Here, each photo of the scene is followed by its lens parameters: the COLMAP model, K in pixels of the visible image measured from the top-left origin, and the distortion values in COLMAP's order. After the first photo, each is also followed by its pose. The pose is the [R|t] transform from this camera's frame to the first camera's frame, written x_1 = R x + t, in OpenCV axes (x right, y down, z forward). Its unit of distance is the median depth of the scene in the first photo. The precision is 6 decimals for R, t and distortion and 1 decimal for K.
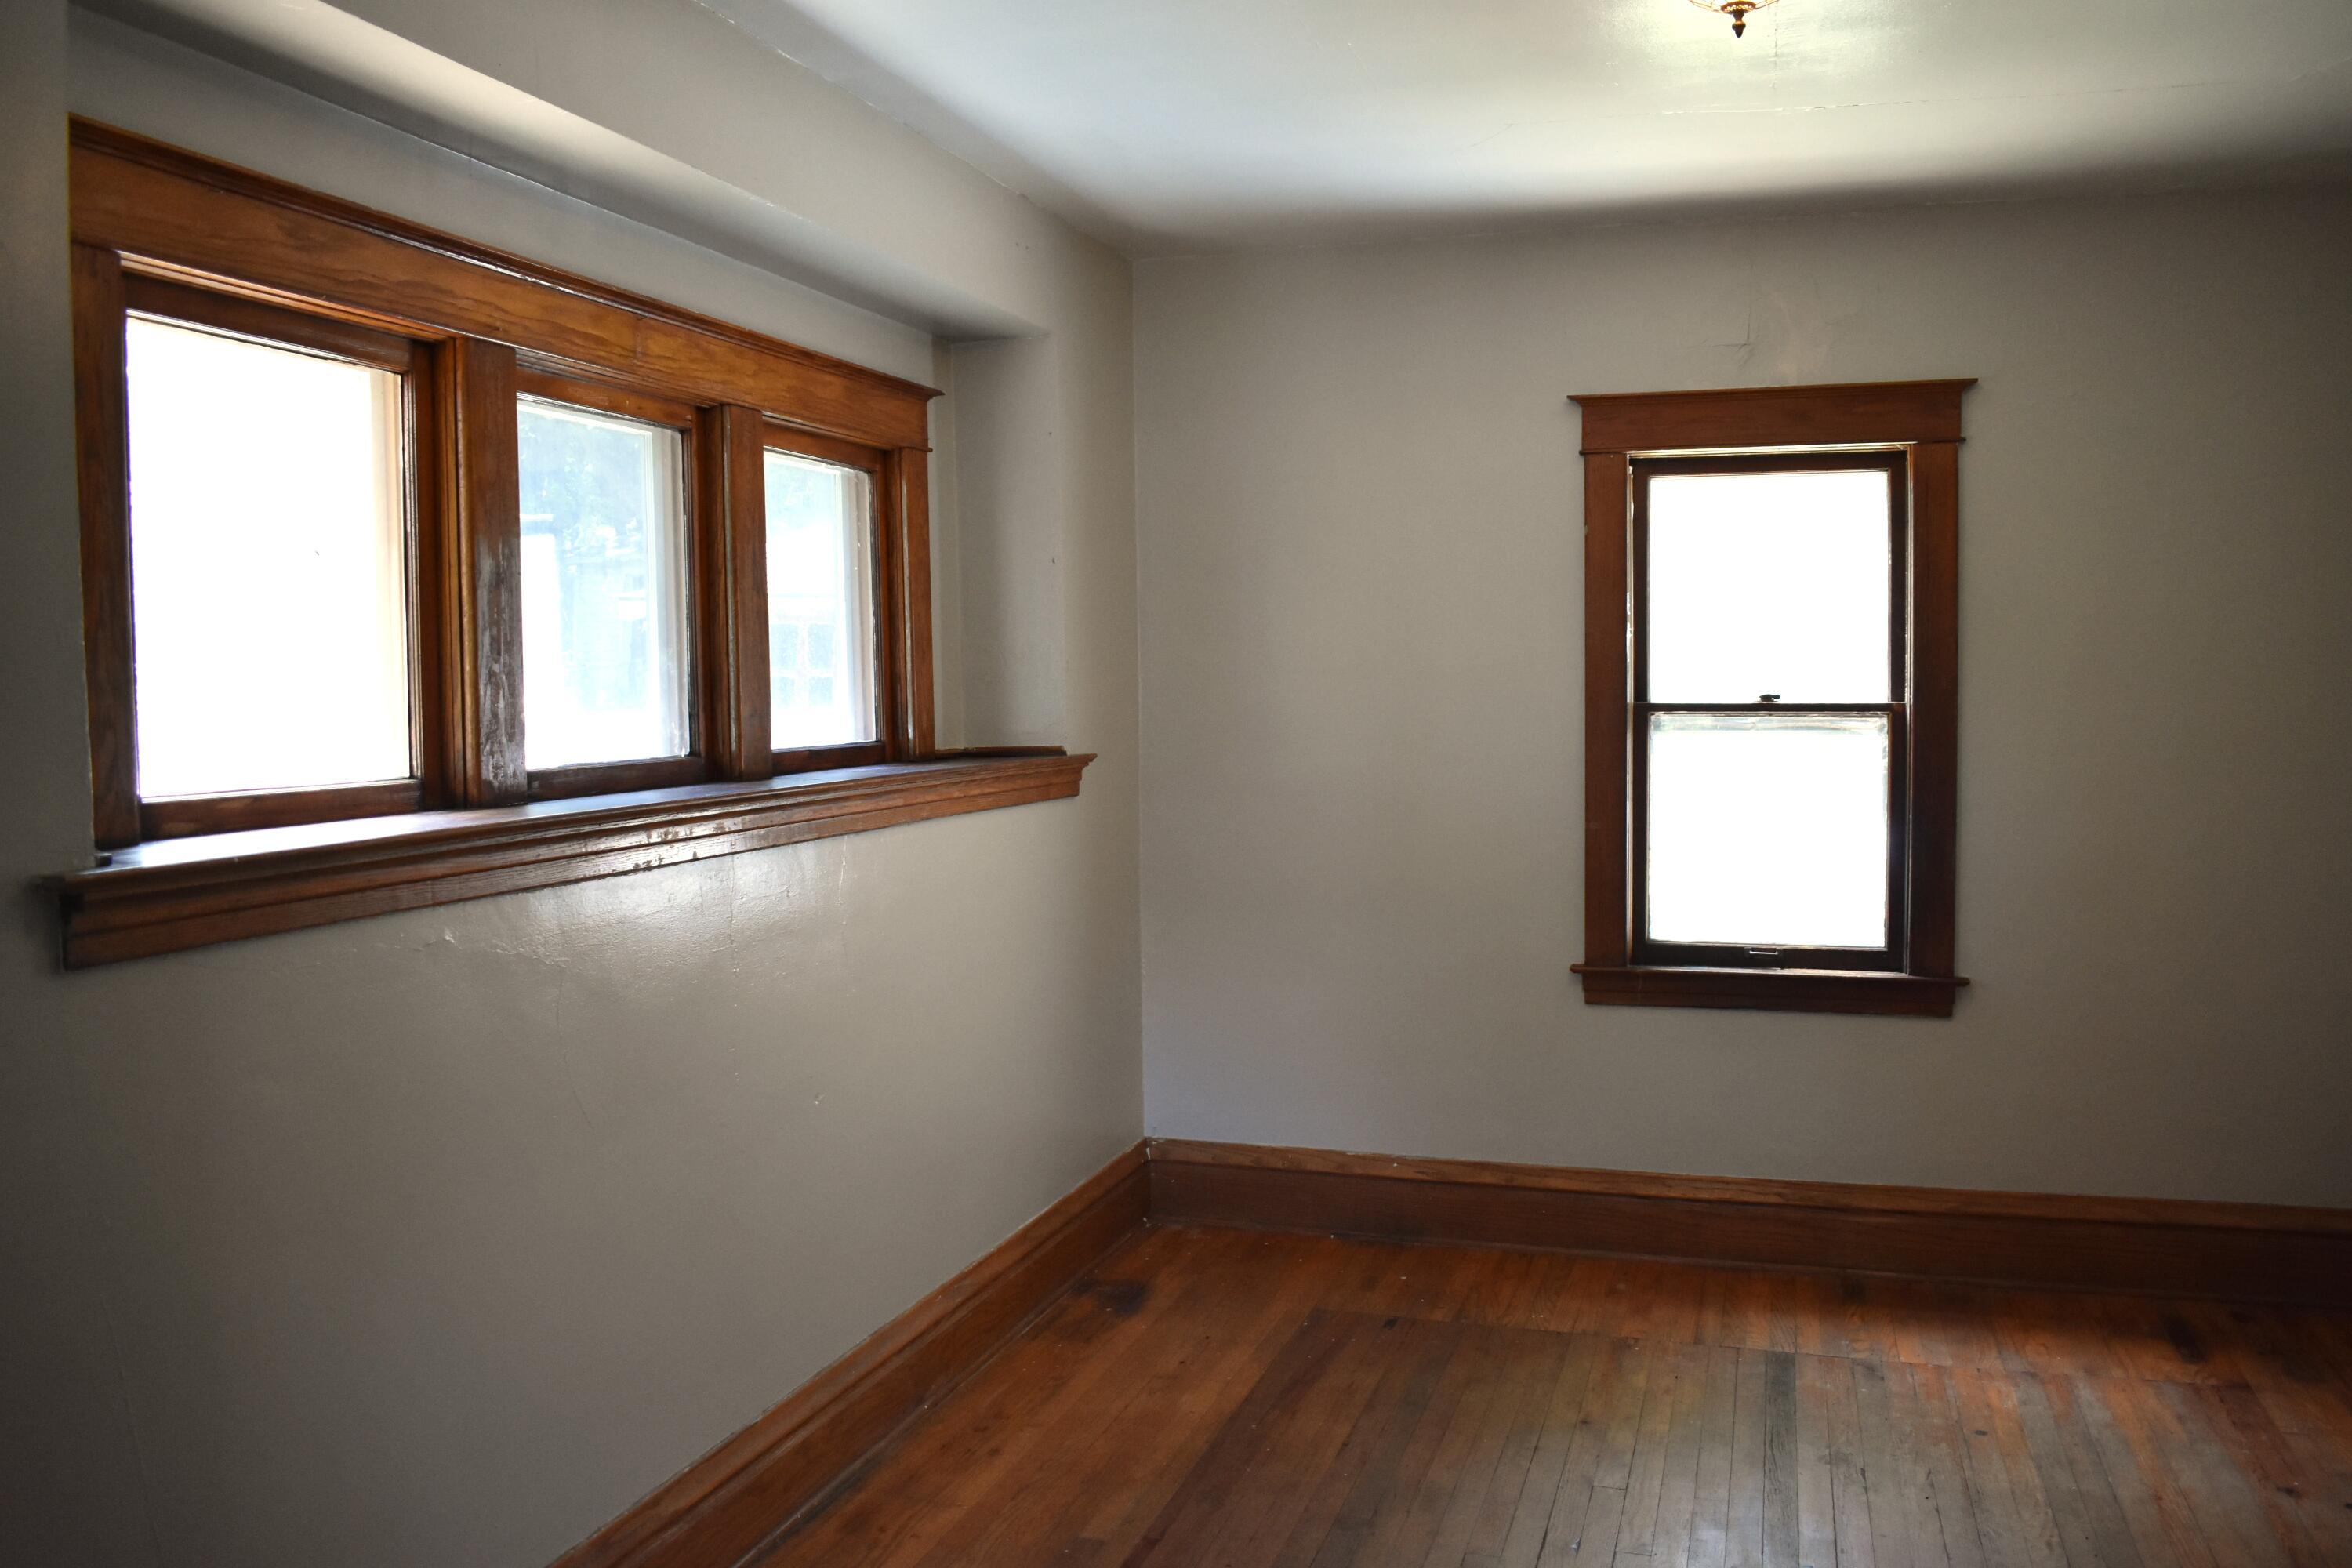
lens RADIAL K [[1838.6, 0, 1176.0], [0, 1838.6, 784.0], [0, 0, 1]] dist [-0.102508, 0.021467]
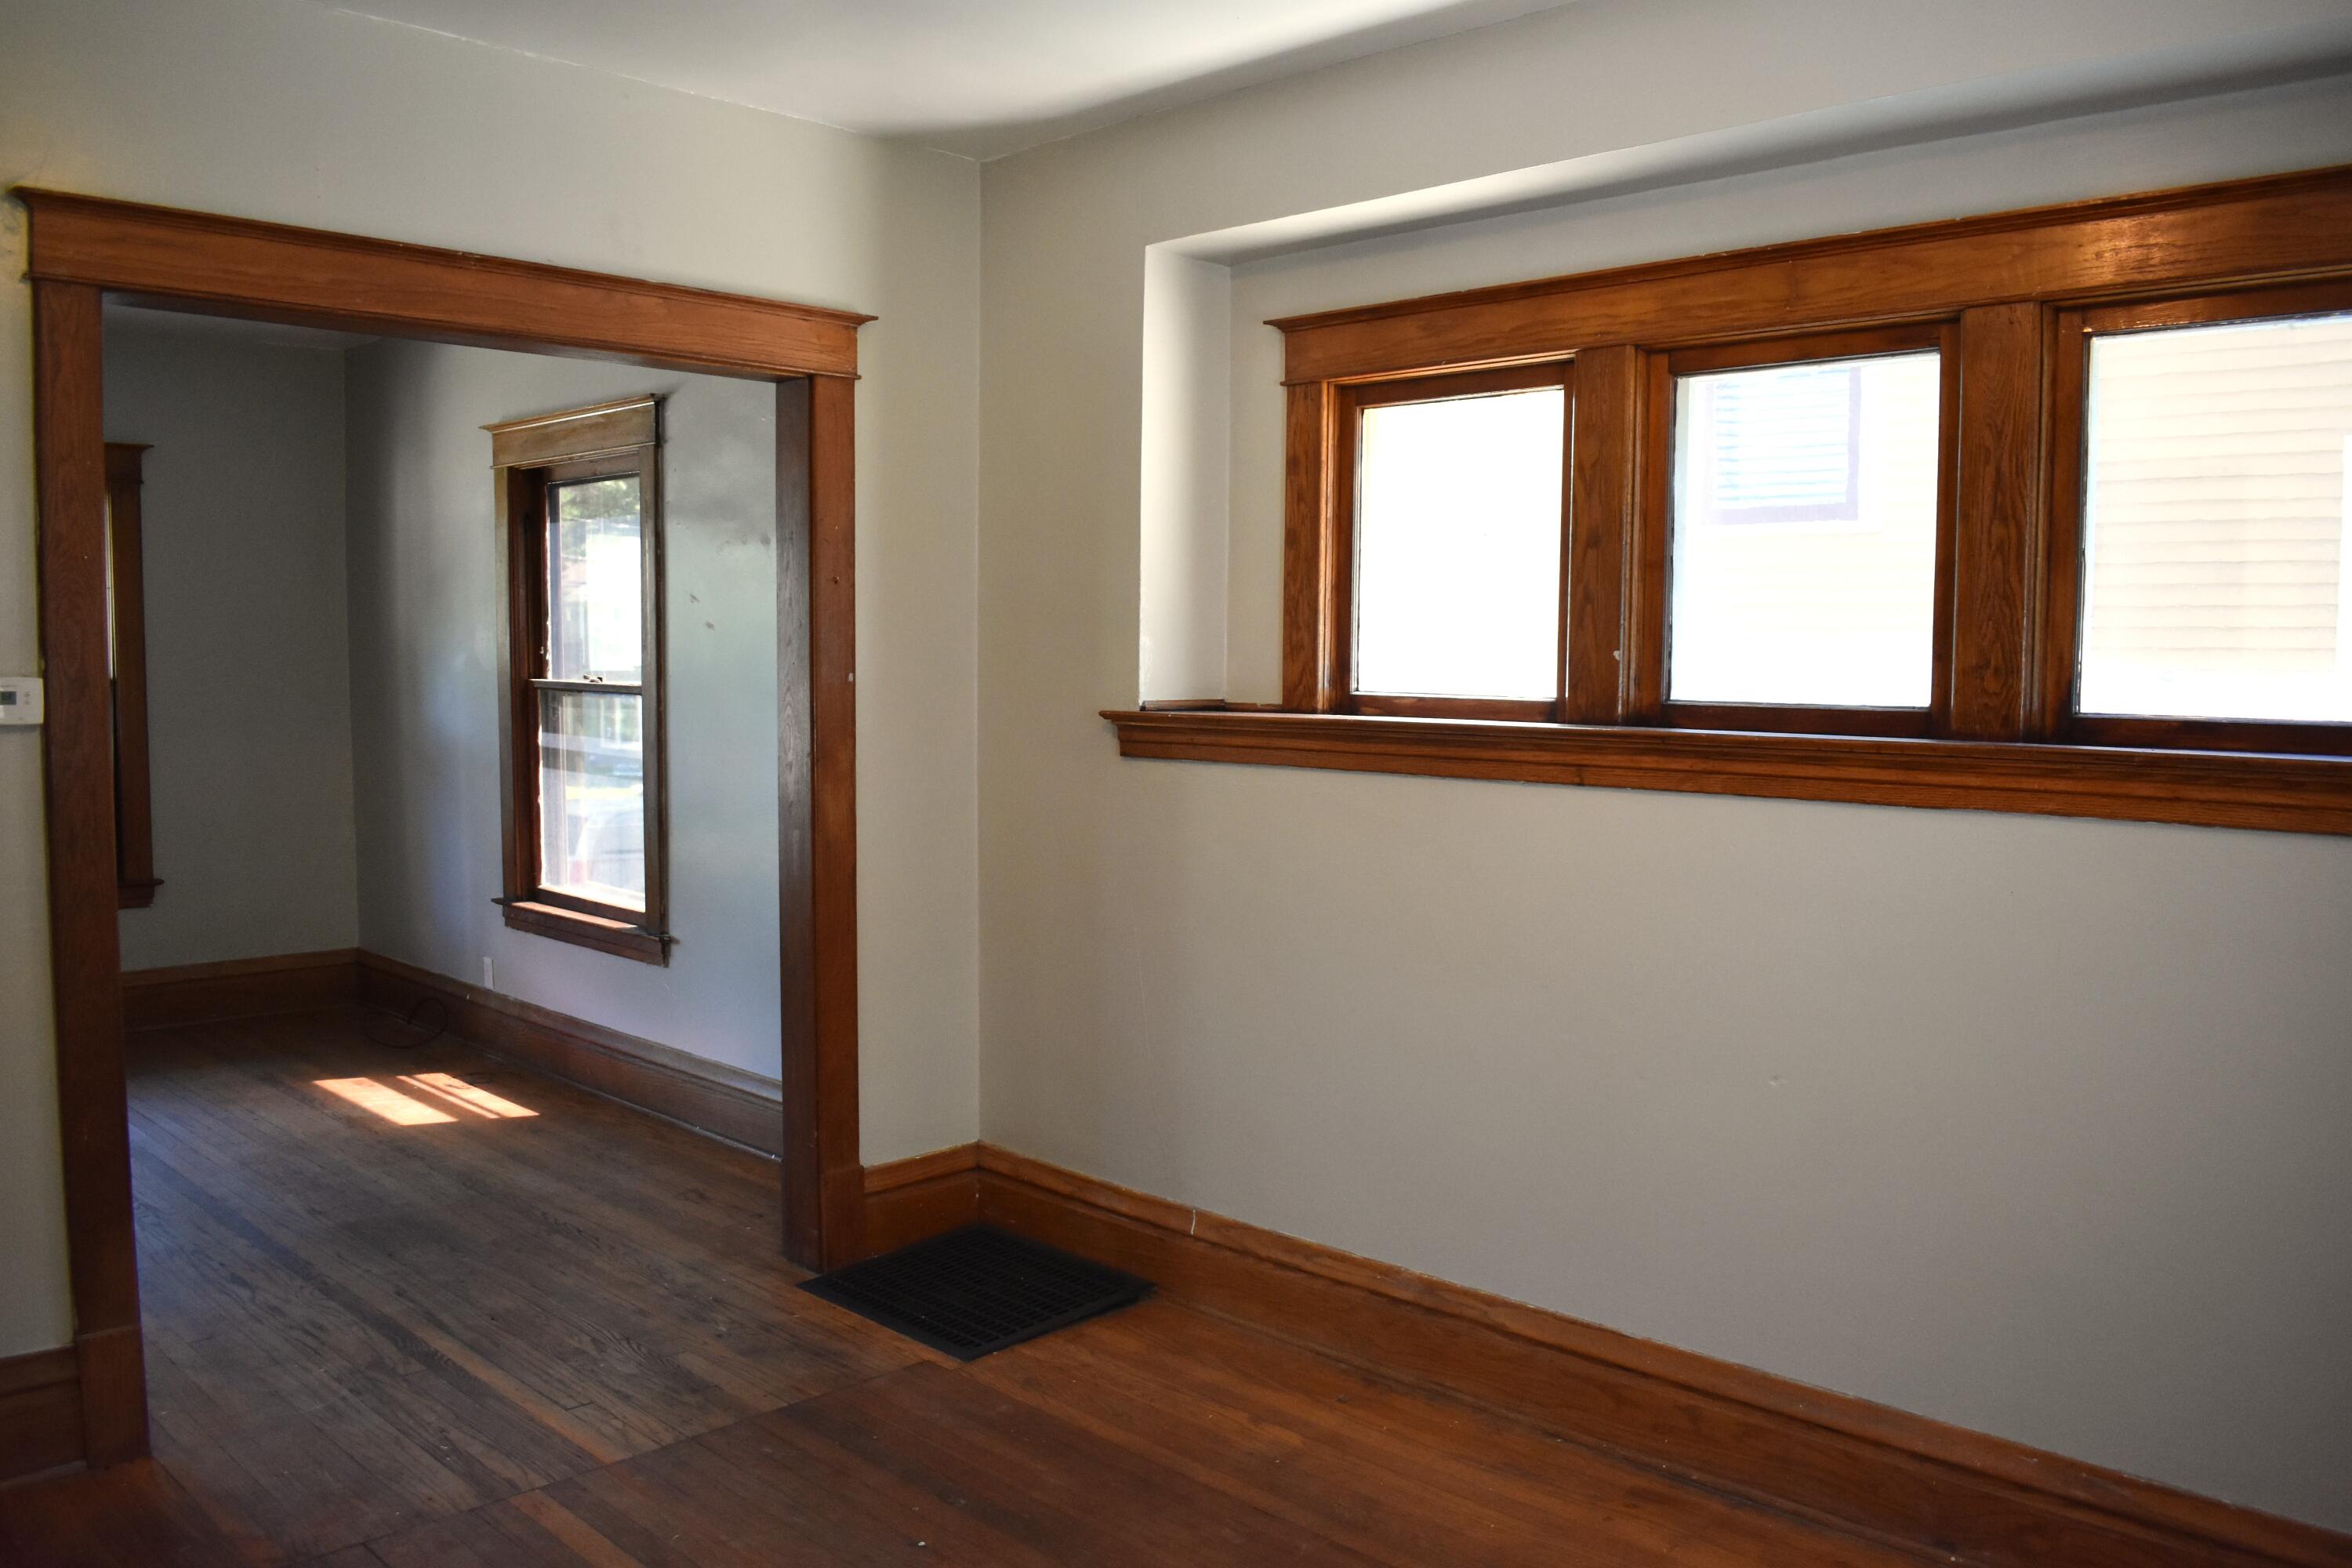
lens RADIAL K [[1838.6, 0, 1176.0], [0, 1838.6, 784.0], [0, 0, 1]] dist [-0.102508, 0.021467]
pose [[-0.444202, 0.075496, -0.892740, 0.568511], [-0.051100, 0.992686, 0.109374, -0.046302], [0.894468, 0.094203, -0.437096, 0.854349]]
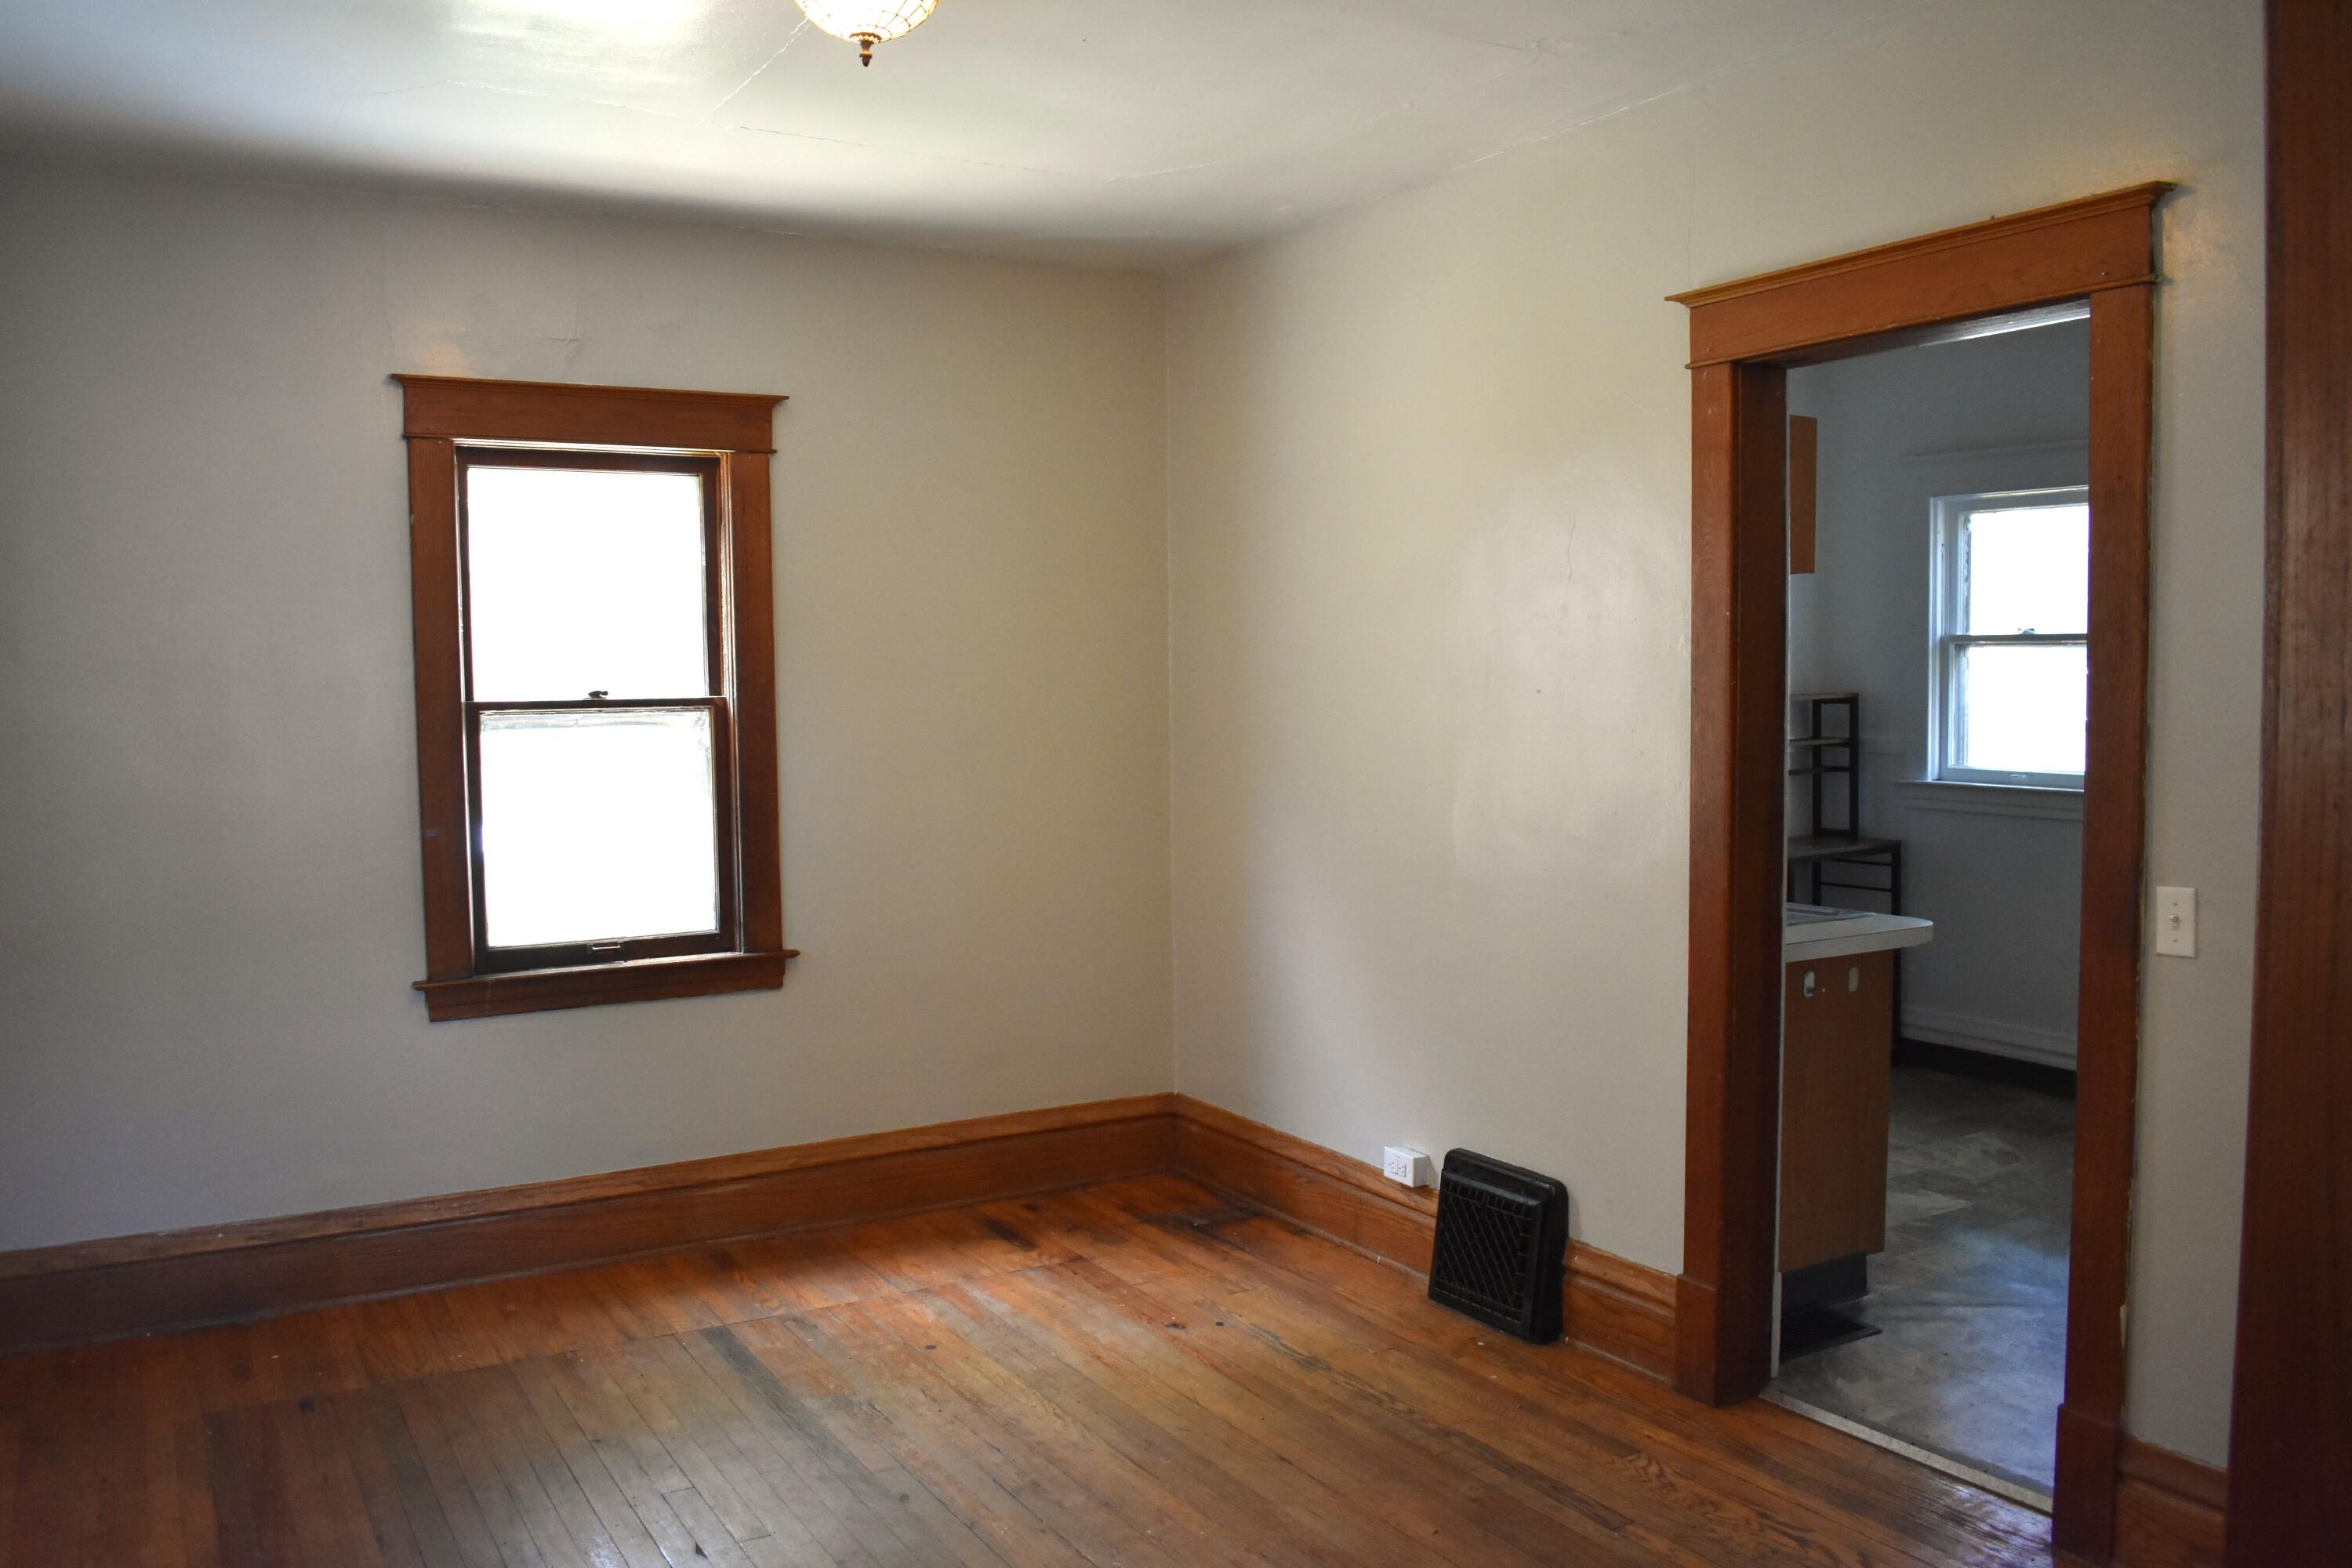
lens RADIAL K [[1838.6, 0, 1176.0], [0, 1838.6, 784.0], [0, 0, 1]] dist [-0.102508, 0.021467]
pose [[0.656825, -0.048190, 0.752502, -0.233606], [0.047278, 0.998624, 0.022685, -0.005756], [-0.752559, 0.020677, 0.658200, 0.101982]]
